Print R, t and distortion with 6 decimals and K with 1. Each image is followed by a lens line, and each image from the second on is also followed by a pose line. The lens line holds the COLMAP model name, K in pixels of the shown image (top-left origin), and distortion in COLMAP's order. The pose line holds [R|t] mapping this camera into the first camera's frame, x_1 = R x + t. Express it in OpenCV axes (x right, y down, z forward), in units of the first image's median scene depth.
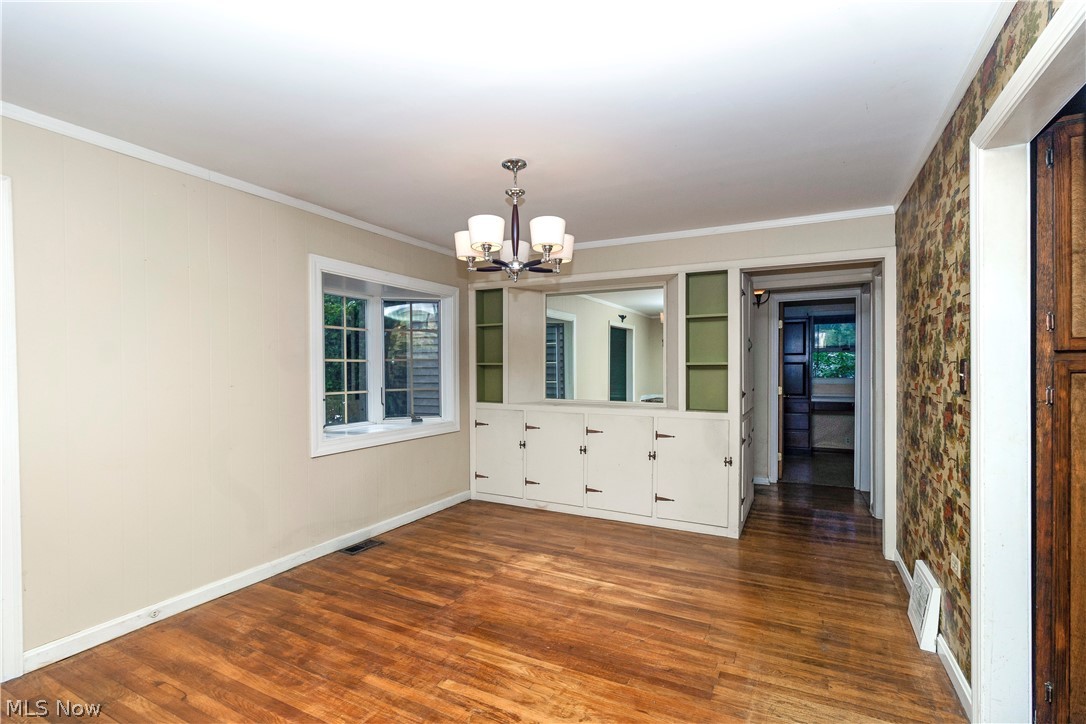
lens RADIAL K [[503.8, 0, 544.5], [0, 503.8, 368.6], [0, 0, 1]] dist [0.001141, 0.001004]
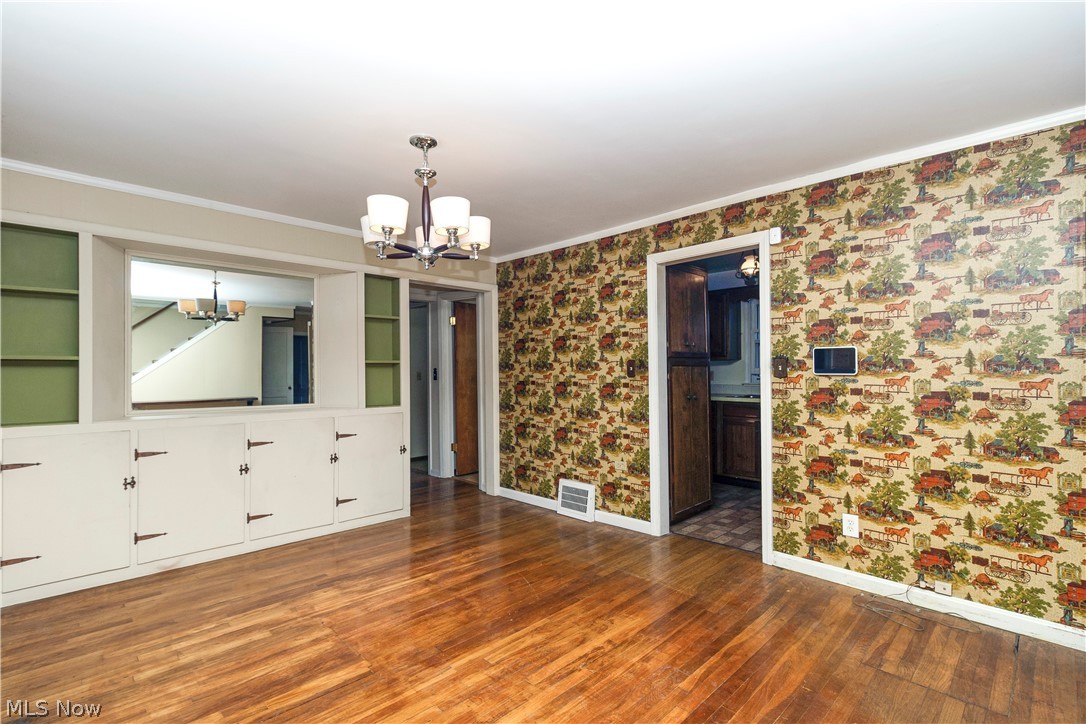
lens RADIAL K [[503.8, 0, 543.8], [0, 503.8, 363.1], [0, 0, 1]] dist [0.001141, 0.001004]
pose [[0.314841, 0.010395, 0.949087, -0.639533], [0.004788, 0.999910, -0.012540, 0.009153], [-0.949132, 0.008492, 0.314763, 0.373253]]
